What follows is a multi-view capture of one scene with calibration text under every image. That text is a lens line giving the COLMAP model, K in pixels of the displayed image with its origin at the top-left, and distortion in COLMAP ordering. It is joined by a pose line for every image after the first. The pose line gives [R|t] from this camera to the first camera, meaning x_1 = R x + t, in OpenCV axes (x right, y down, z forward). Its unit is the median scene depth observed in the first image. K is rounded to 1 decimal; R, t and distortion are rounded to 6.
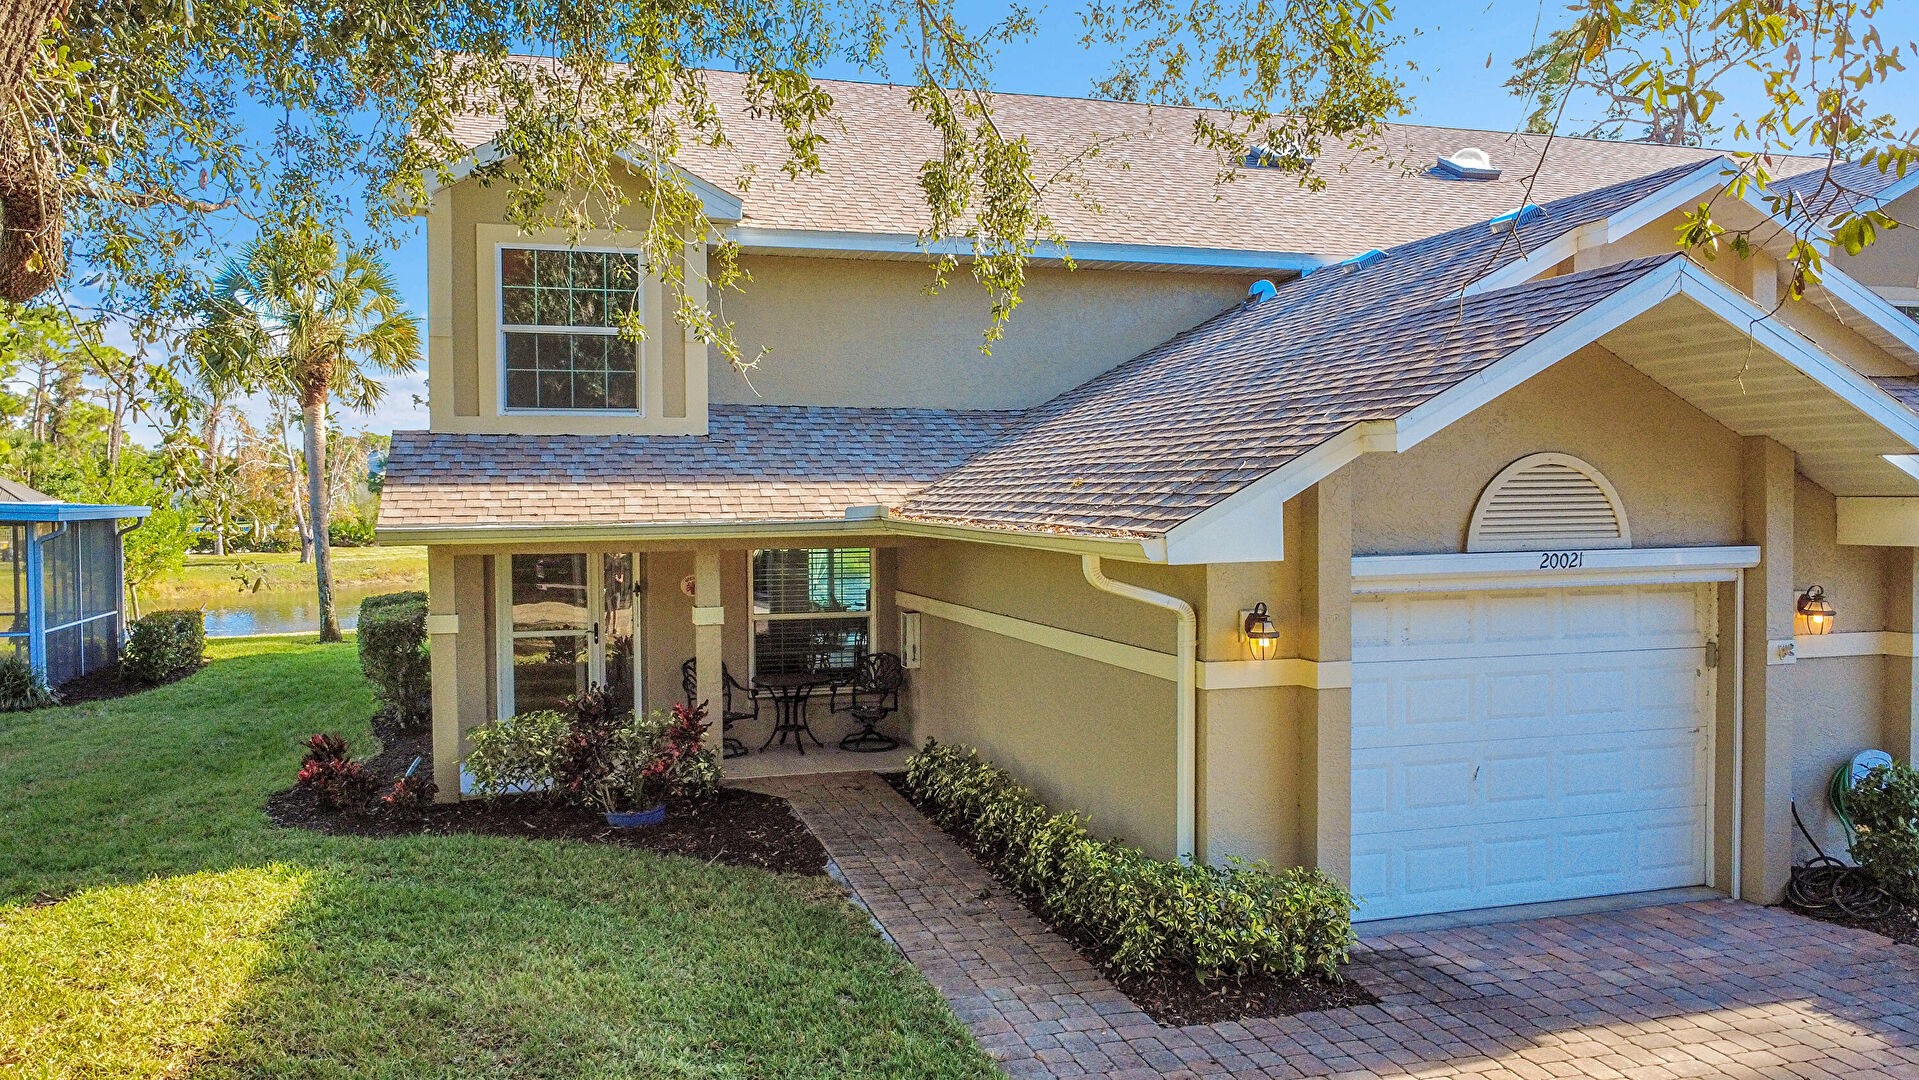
lens RADIAL K [[1437.5, 0, 959.5], [0, 1437.5, 540.0], [0, 0, 1]] dist [0.000882, -0.001321]
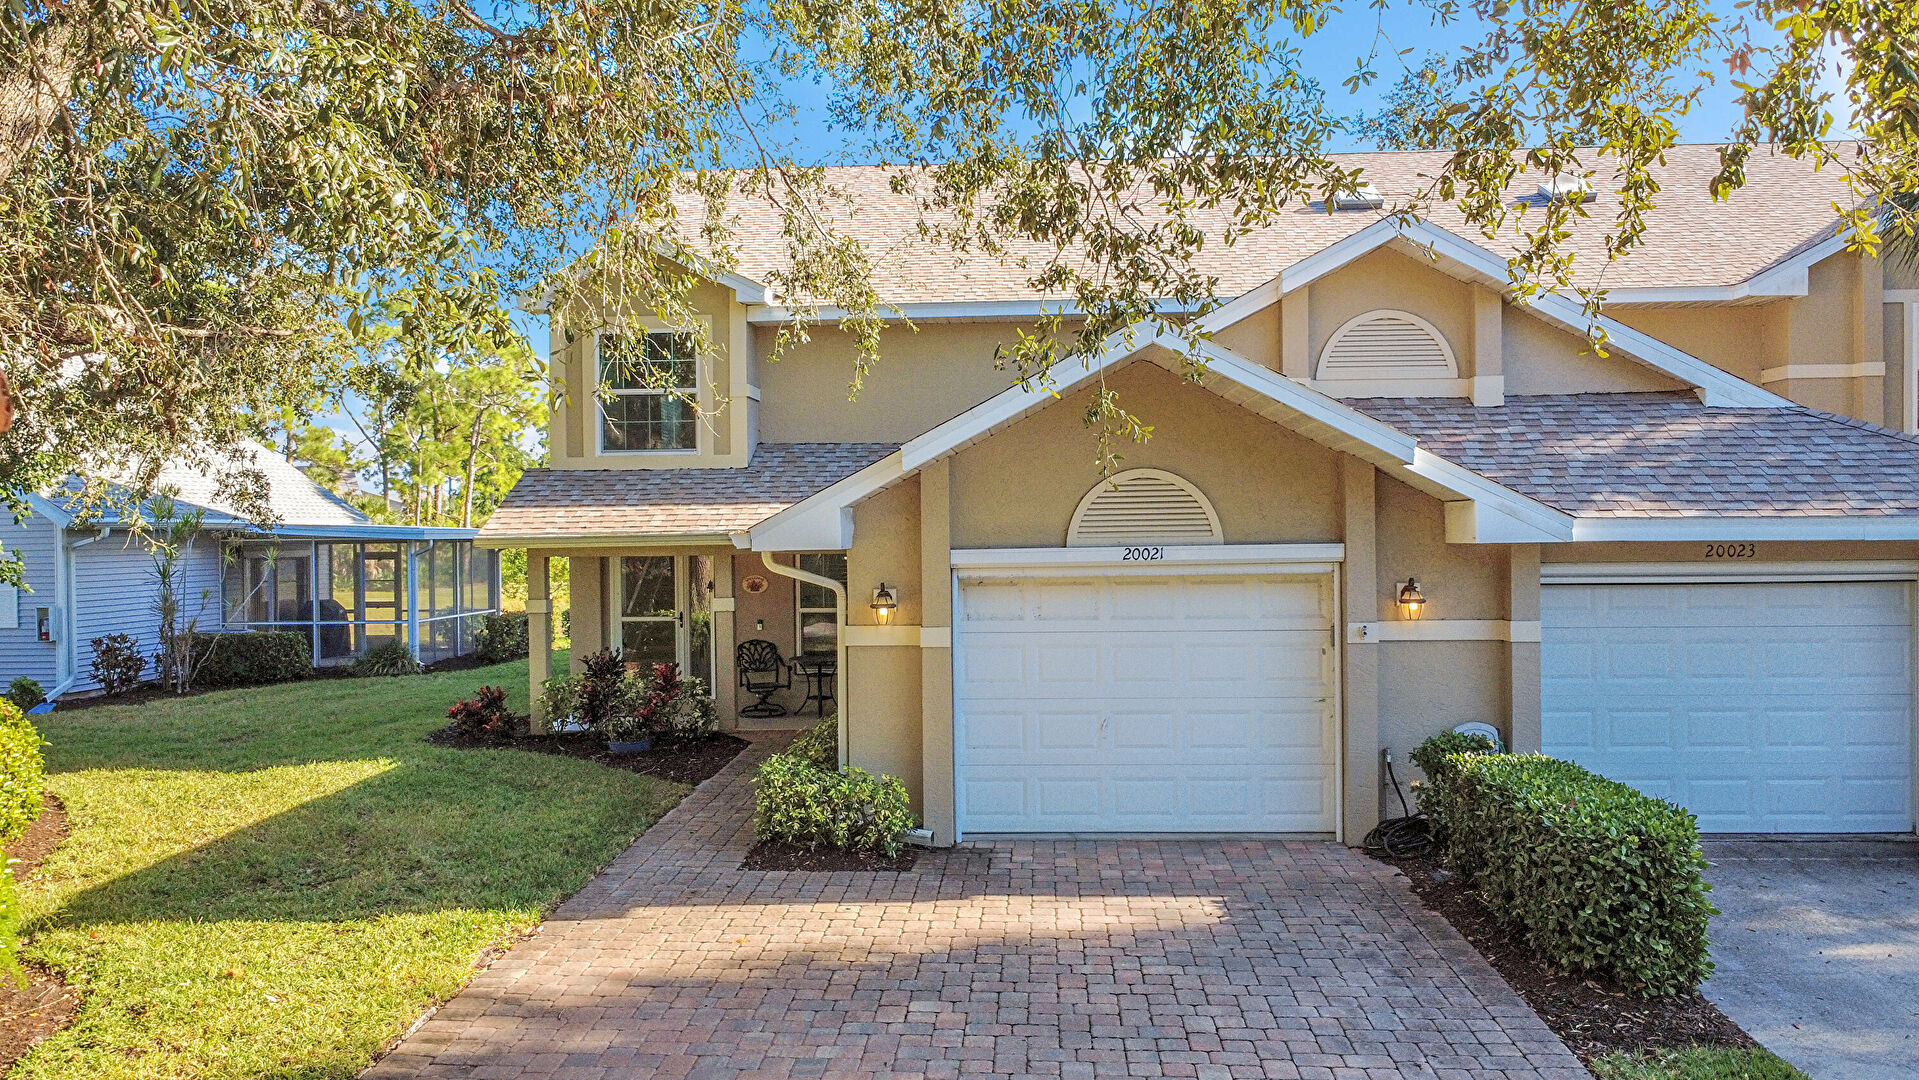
lens RADIAL K [[1437.5, 0, 959.5], [0, 1437.5, 540.0], [0, 0, 1]] dist [0.000882, -0.001321]
pose [[0.939958, -0.002448, -0.341281, 0.675936], [-0.004911, 0.999774, -0.020697, 0.028114], [0.341254, 0.021131, 0.939733, -0.232802]]
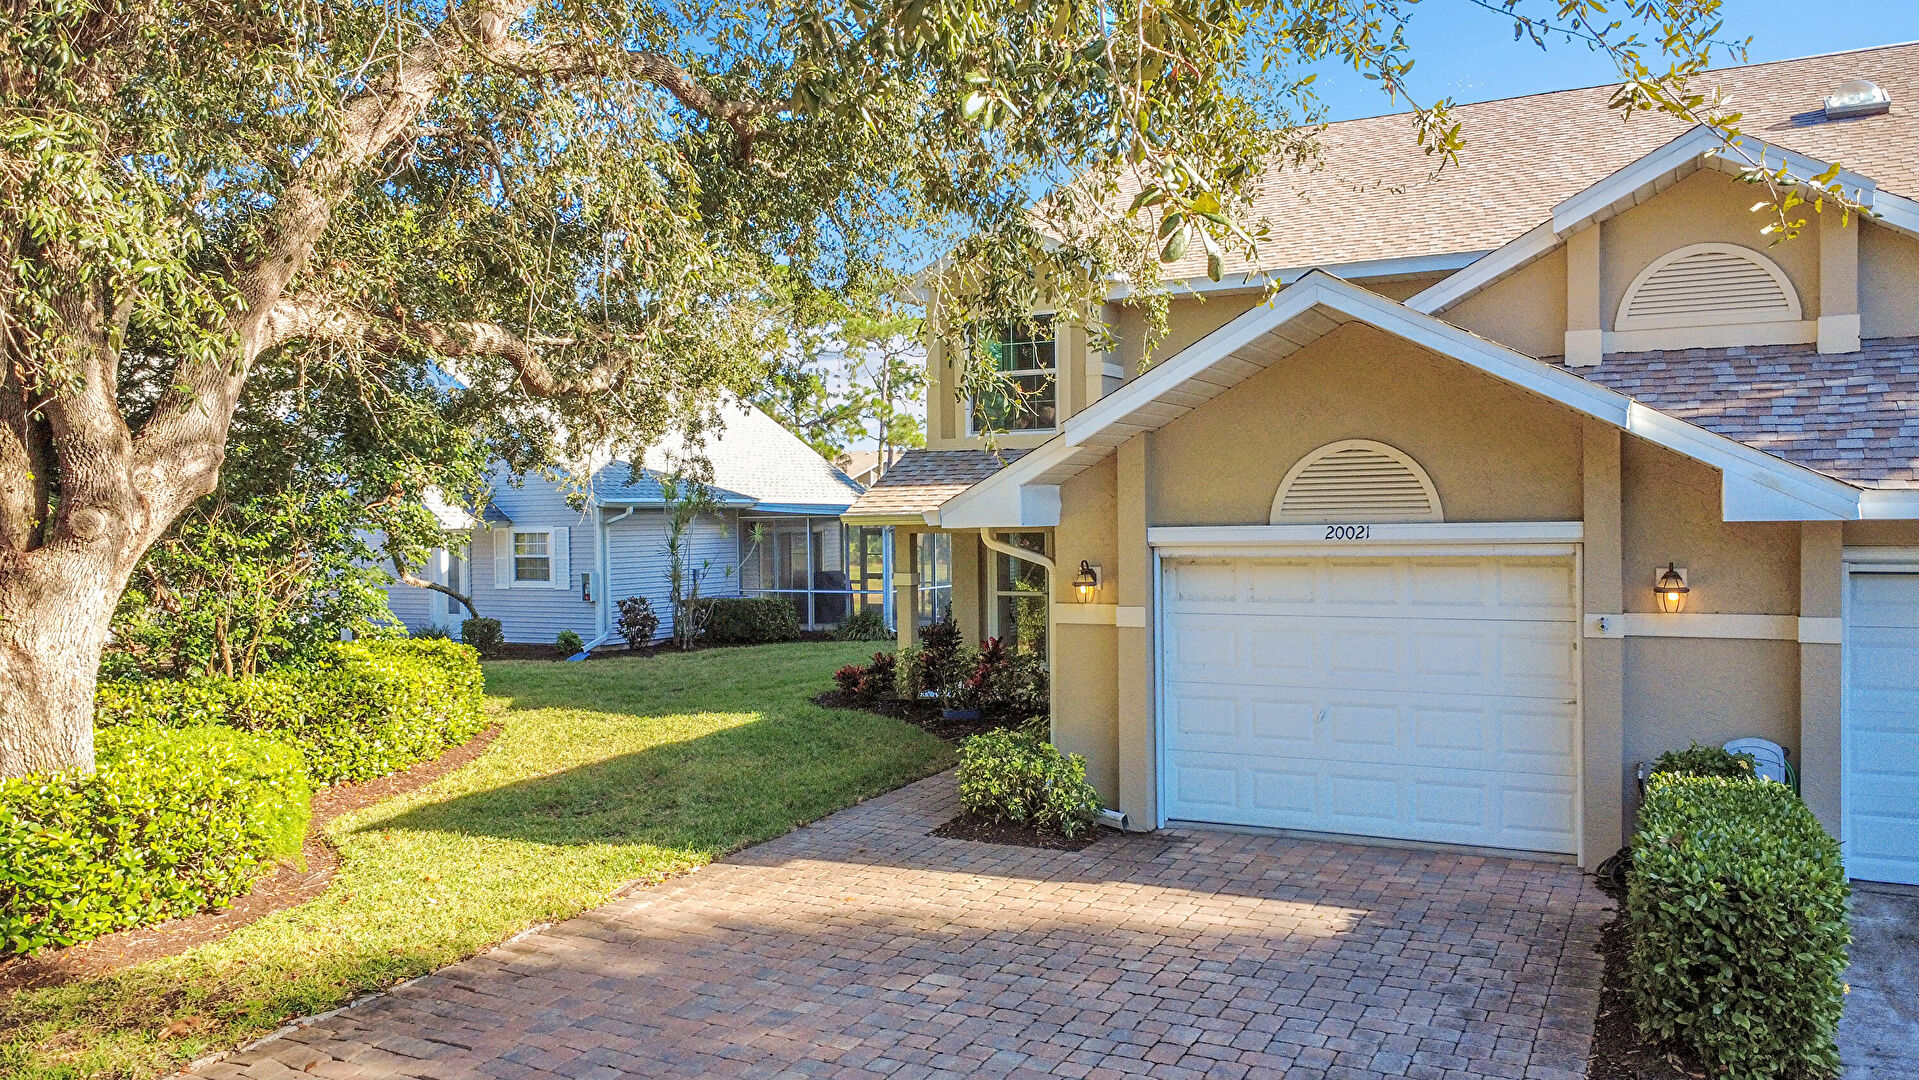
lens RADIAL K [[1437.5, 0, 959.5], [0, 1437.5, 540.0], [0, 0, 1]] dist [0.000882, -0.001321]
pose [[0.720068, 0.008833, -0.693848, 0.965730], [-0.013508, 0.999908, -0.001289, 0.025261], [0.693772, 0.010300, 0.720121, -0.048050]]
